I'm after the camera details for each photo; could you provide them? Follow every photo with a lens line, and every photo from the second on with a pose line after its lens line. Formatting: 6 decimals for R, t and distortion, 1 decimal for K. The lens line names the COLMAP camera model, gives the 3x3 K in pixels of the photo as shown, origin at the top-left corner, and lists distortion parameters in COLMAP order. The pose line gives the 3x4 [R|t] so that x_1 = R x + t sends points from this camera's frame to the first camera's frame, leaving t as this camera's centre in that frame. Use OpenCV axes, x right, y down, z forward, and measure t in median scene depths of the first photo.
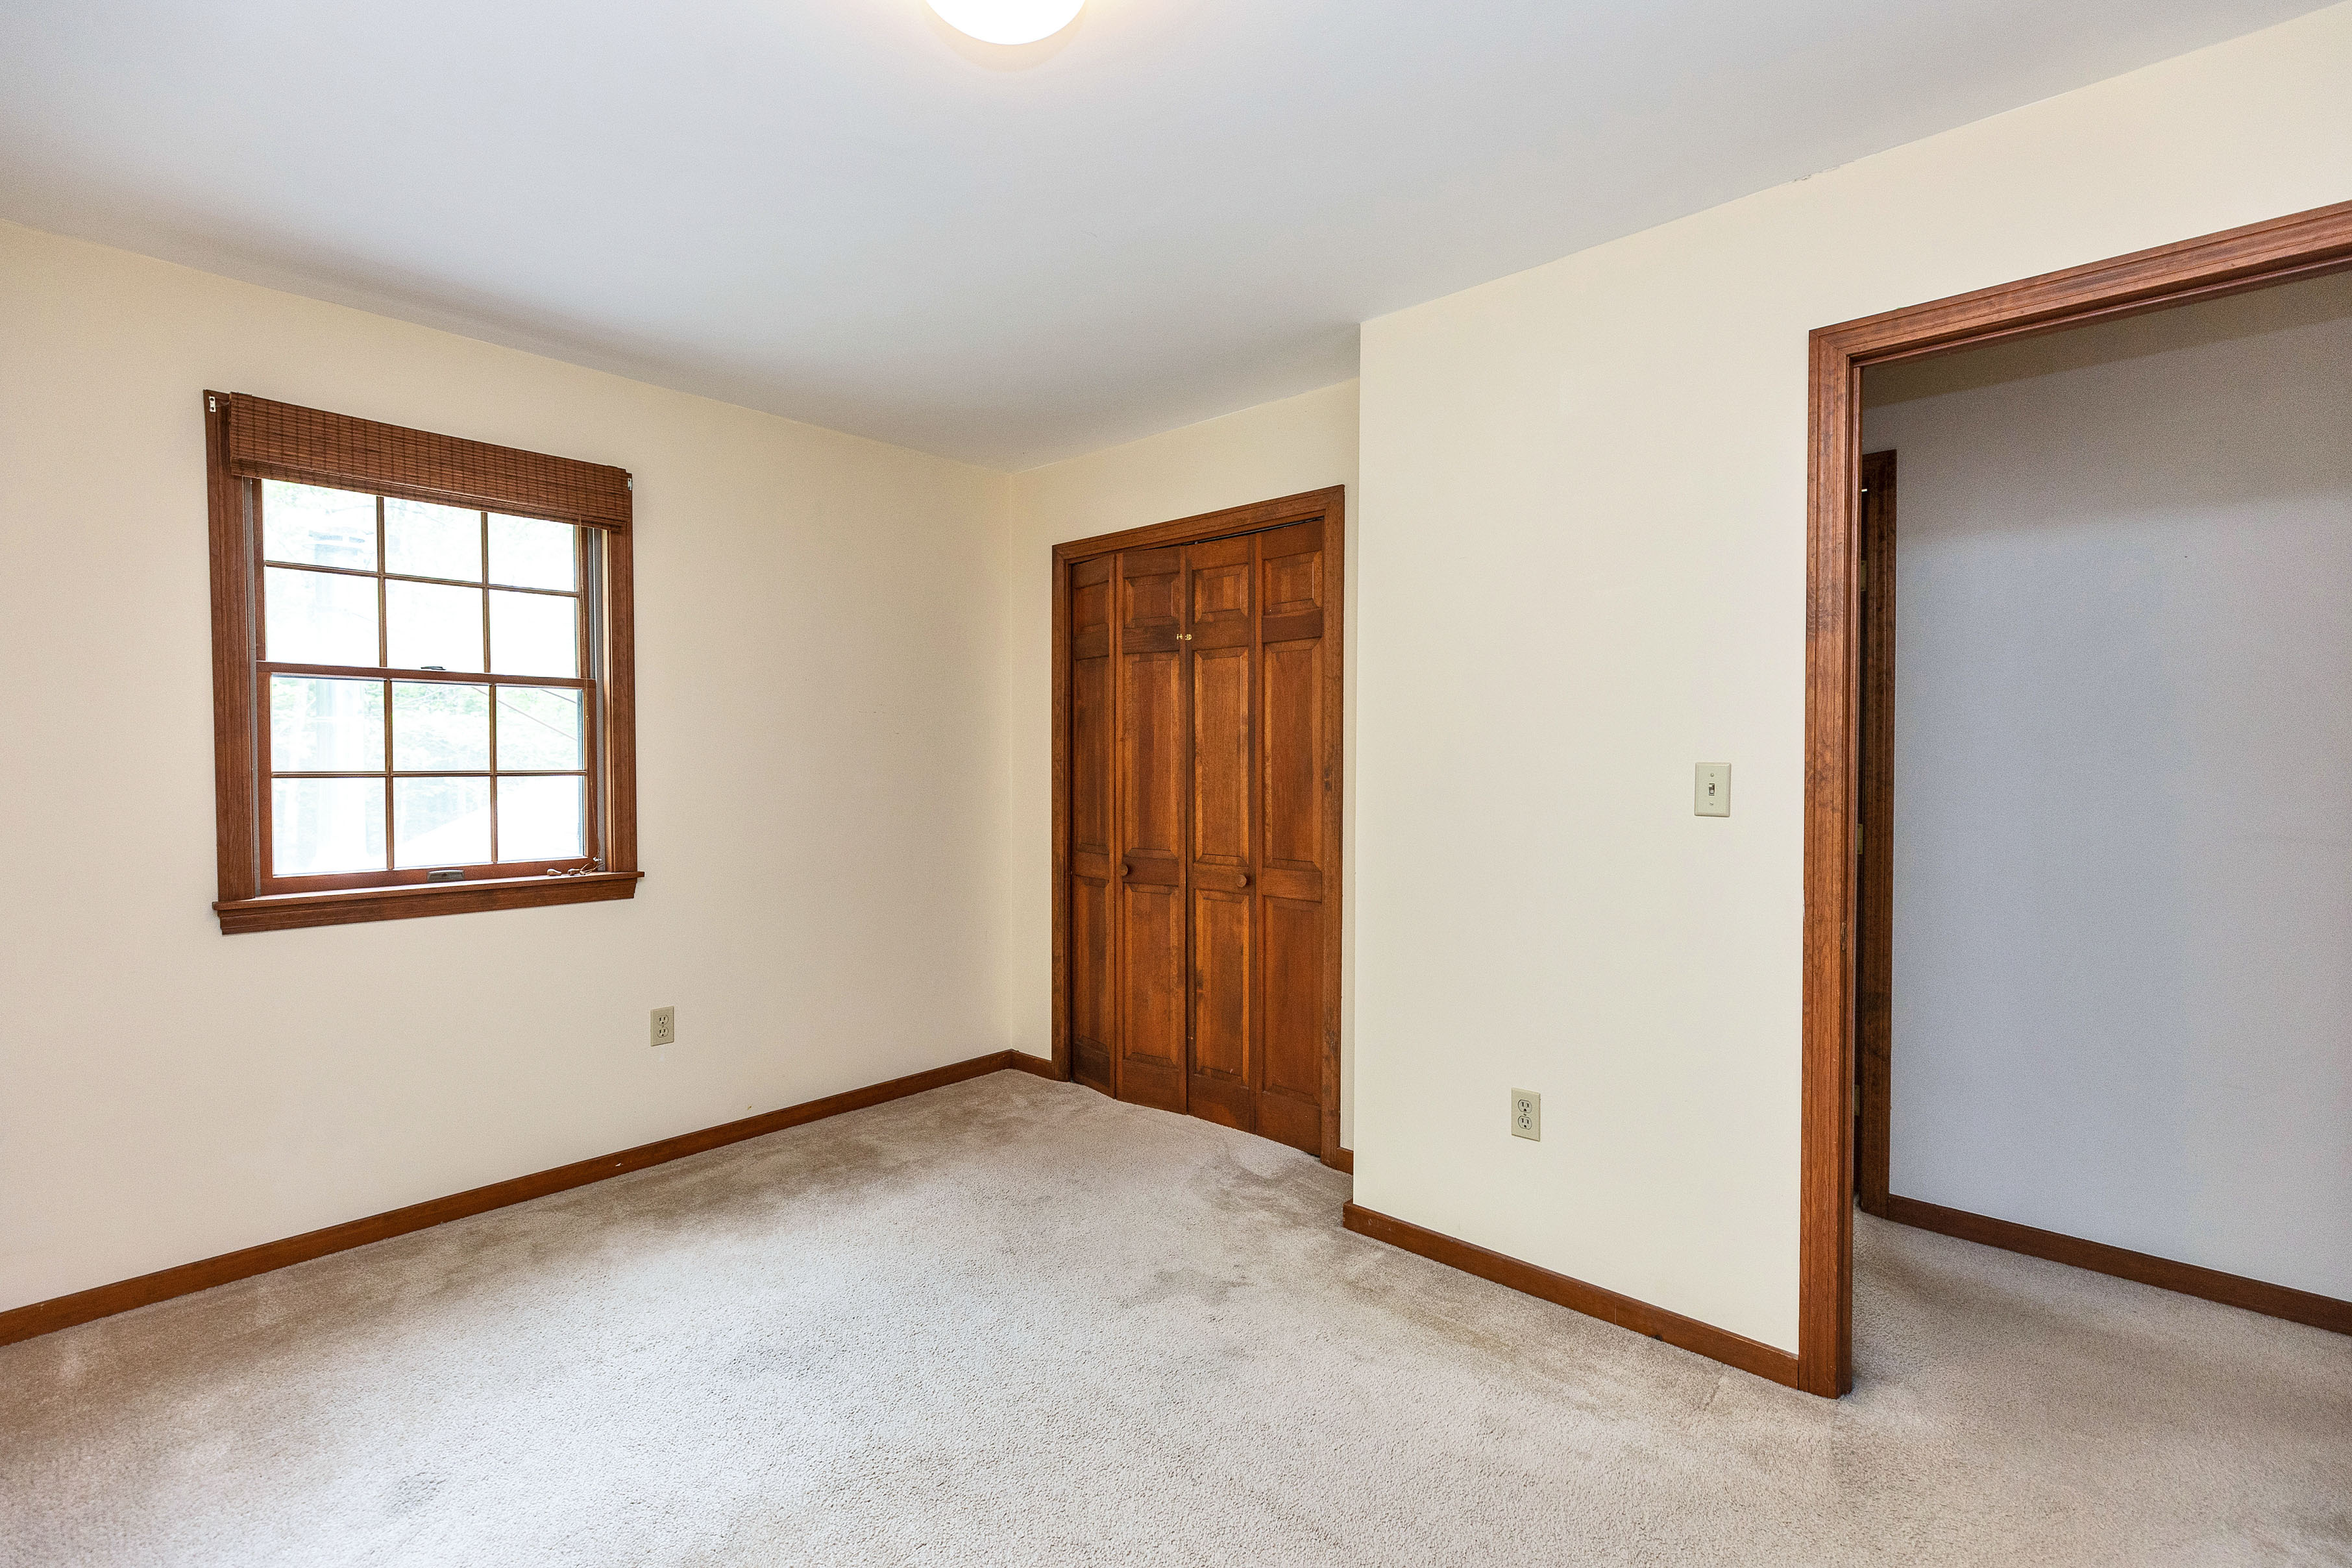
lens RADIAL K [[1053.1, 0, 1169.4], [0, 1053.1, 779.1], [0, 0, 1]] dist [-0.001182, -0.000021]
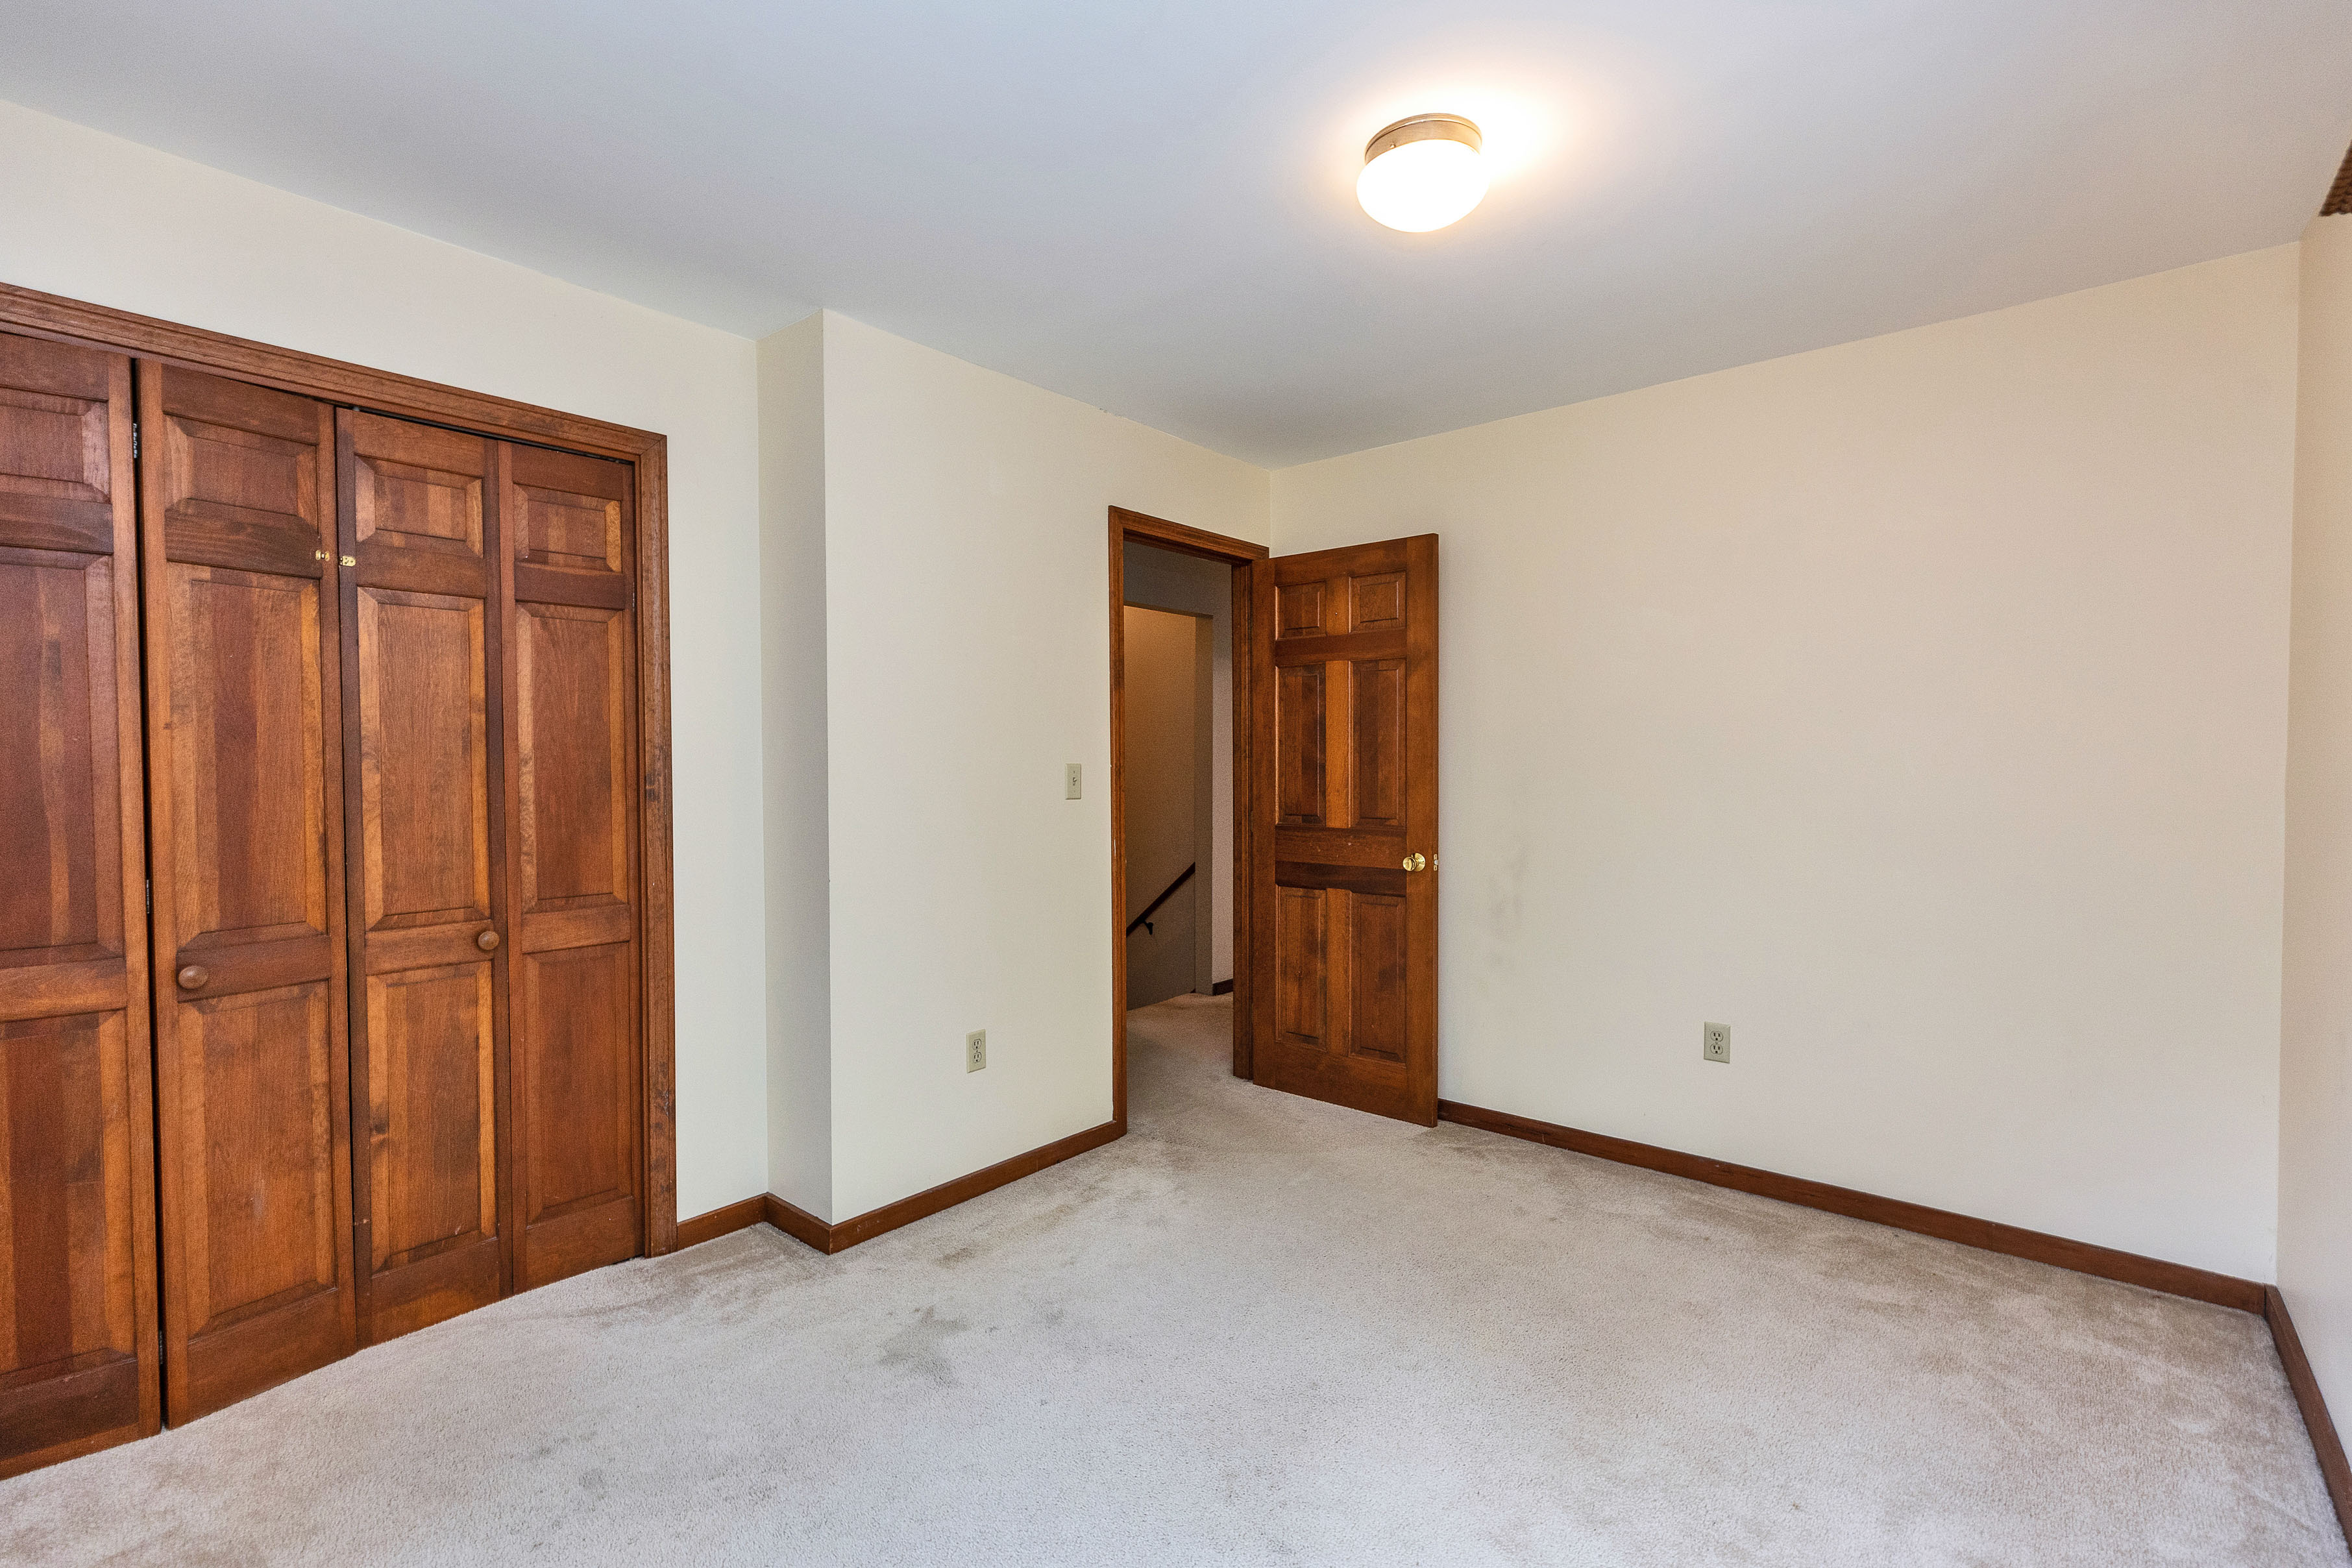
lens RADIAL K [[1053.1, 0, 1169.4], [0, 1053.1, 779.1], [0, 0, 1]] dist [-0.001182, -0.000021]
pose [[-0.046704, -0.019968, 0.998709, -0.622070], [0.020288, 0.999575, 0.020935, -0.013480], [-0.998703, 0.021240, -0.046279, 0.573856]]
